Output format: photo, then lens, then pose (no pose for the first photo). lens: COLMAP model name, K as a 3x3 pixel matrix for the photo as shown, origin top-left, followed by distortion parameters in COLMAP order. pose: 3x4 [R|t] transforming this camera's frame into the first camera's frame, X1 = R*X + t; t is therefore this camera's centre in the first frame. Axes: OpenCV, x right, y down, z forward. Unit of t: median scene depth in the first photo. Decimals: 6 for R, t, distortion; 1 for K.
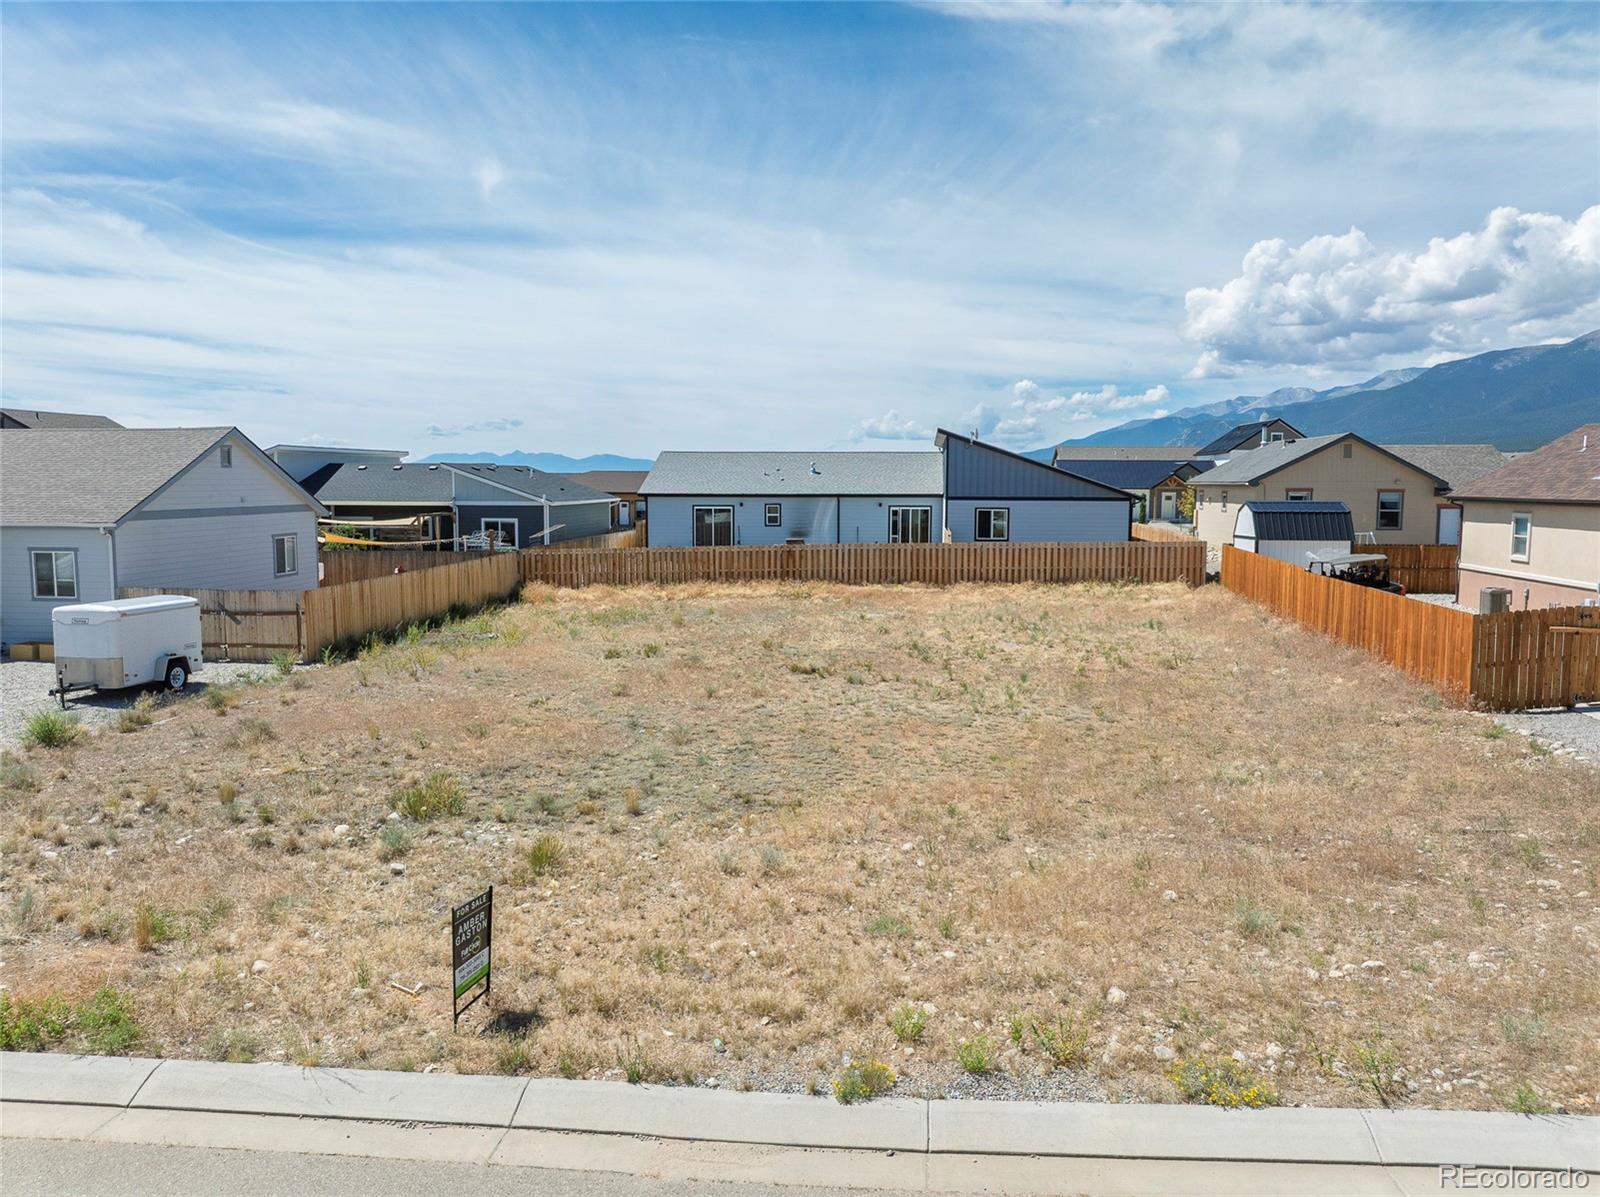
lens RADIAL K [[1131.3, 0, 804.2], [0, 1131.3, 566.4], [0, 0, 1]] dist [-0.037657, -0.002850]
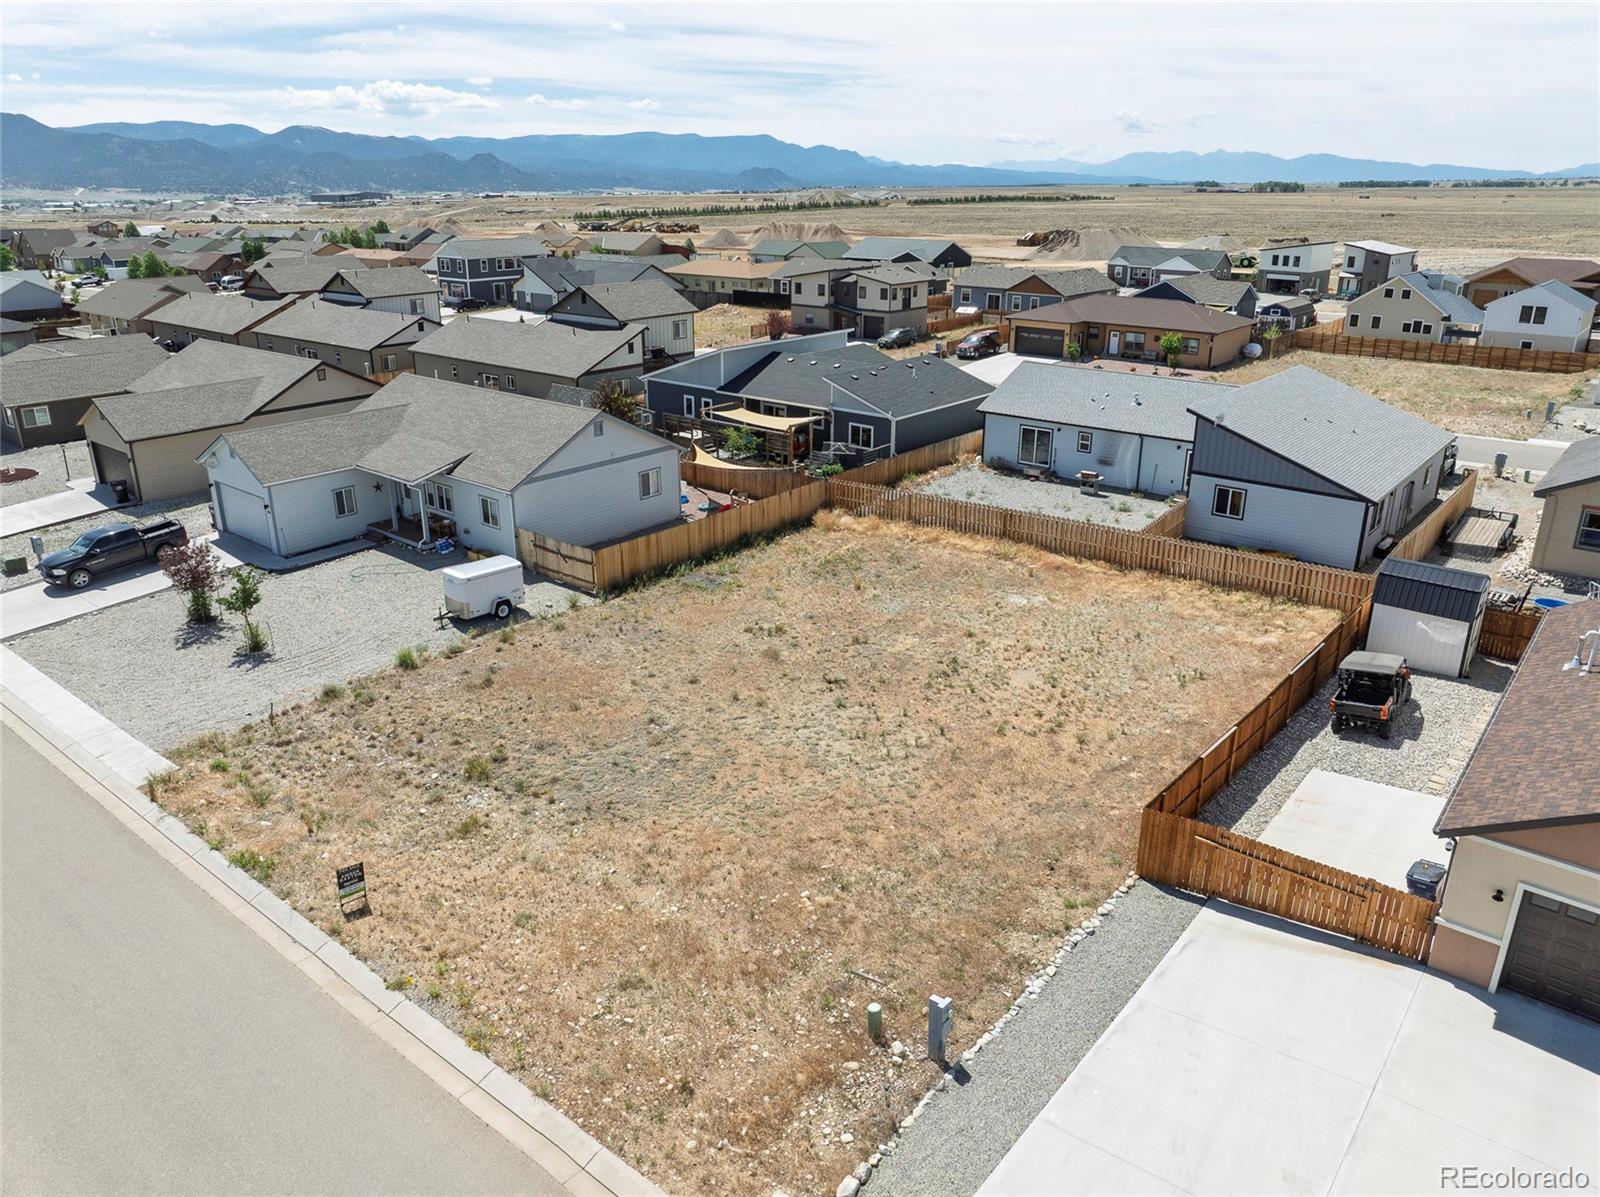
lens RADIAL K [[1131.3, 0, 804.2], [0, 1131.3, 566.4], [0, 0, 1]] dist [-0.037657, -0.002850]
pose [[0.835029, 0.178808, -0.520340, 0.641847], [-0.042697, 0.963927, 0.262721, -0.390915], [0.548546, -0.197163, 0.812542, -0.148552]]
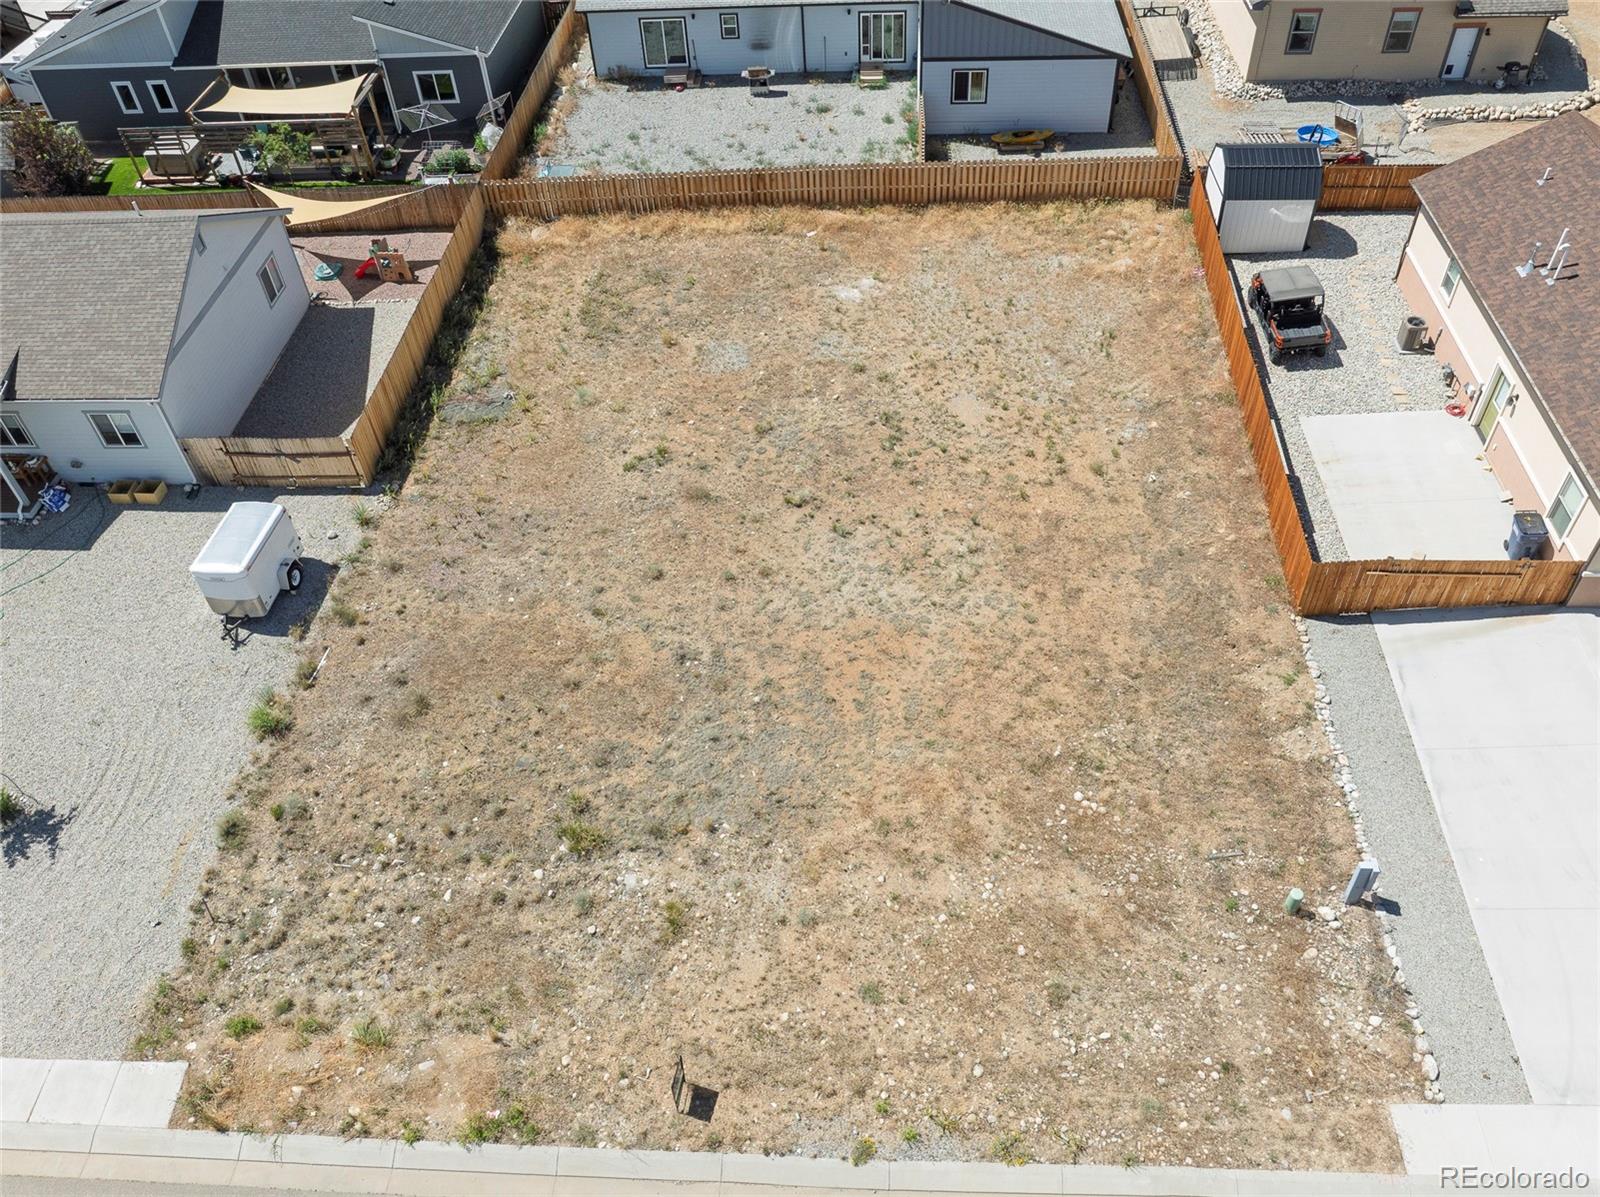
lens RADIAL K [[1240.2, 0, 805.2], [0, 1240.2, 583.1], [0, 0, 1]] dist [-0.039377, -0.003173]
pose [[0.997684, -0.068015, 0.000154, 0.003519], [0.051282, 0.753720, 0.655192, -0.655639], [-0.044679, -0.653667, 0.755462, -0.056379]]
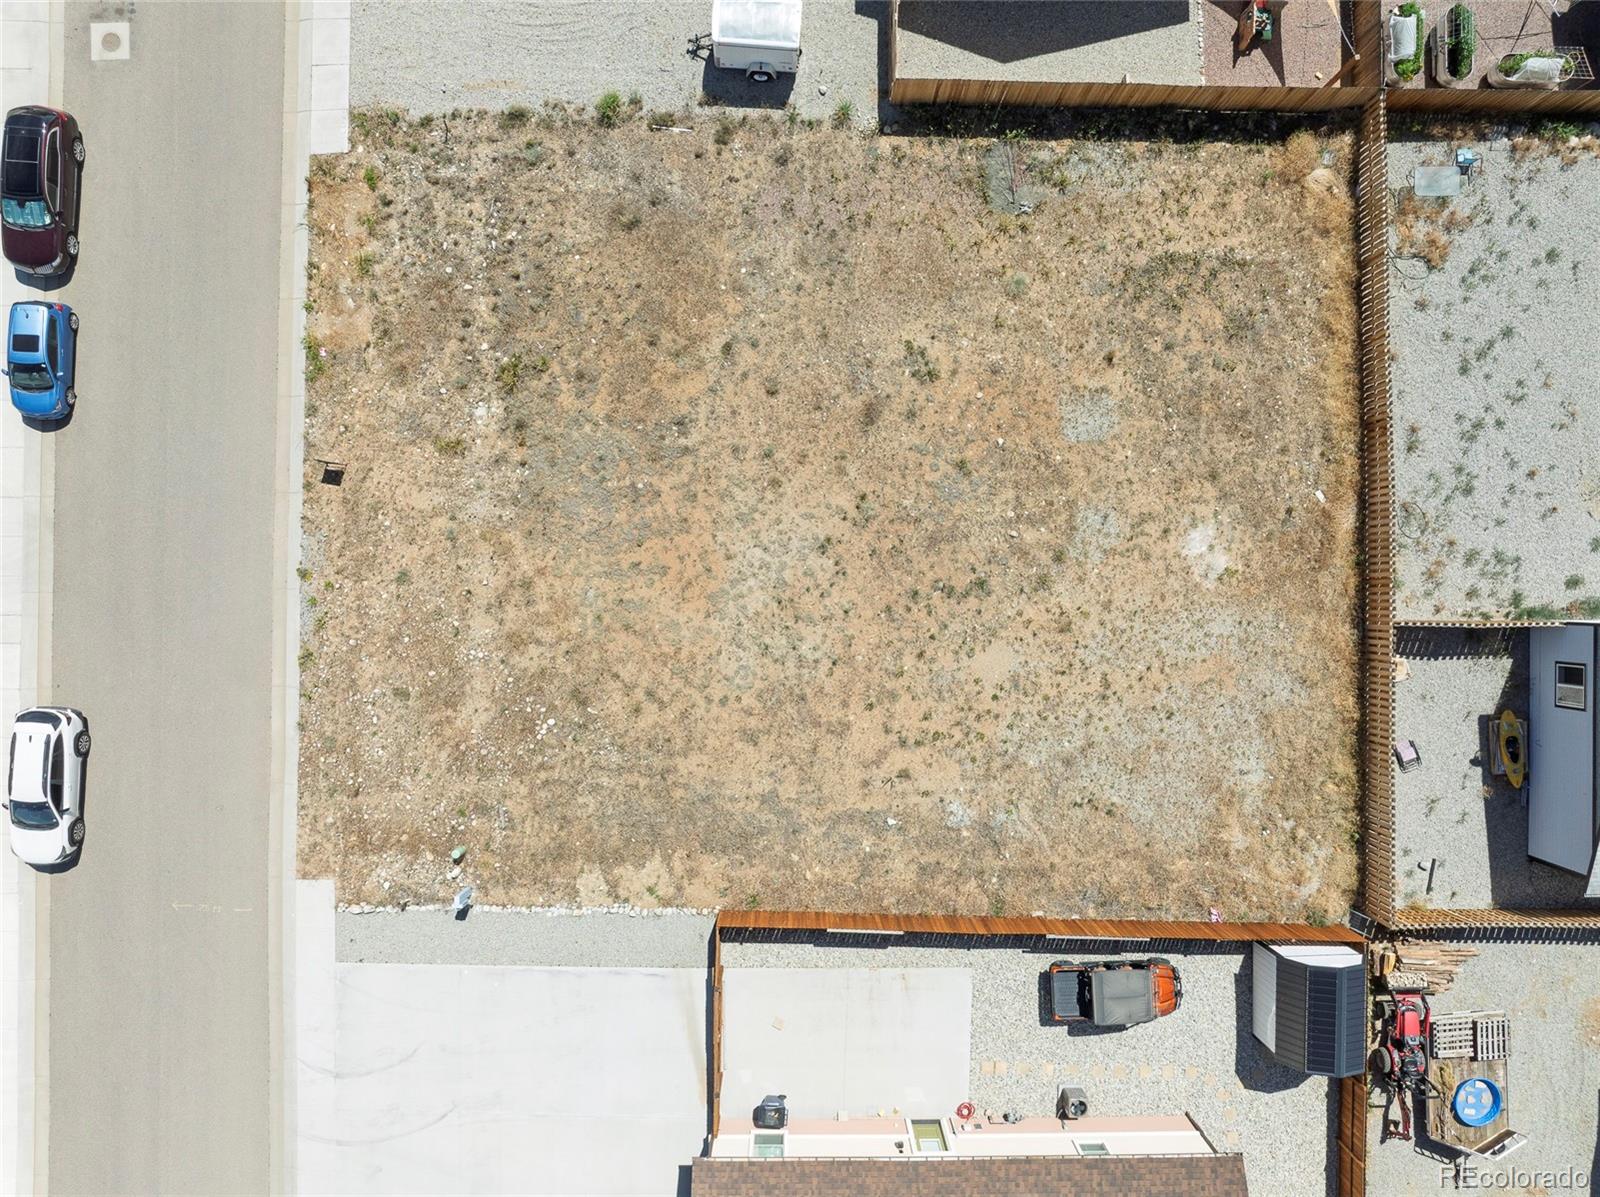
lens RADIAL K [[1240.2, 0, 805.2], [0, 1240.2, 583.1], [0, 0, 1]] dist [-0.039377, -0.003173]
pose [[0.099909, 0.994982, -0.005308, 0.088655], [-0.083985, 0.013748, 0.996372, -1.271294], [0.991446, -0.099101, 0.084937, 0.733060]]
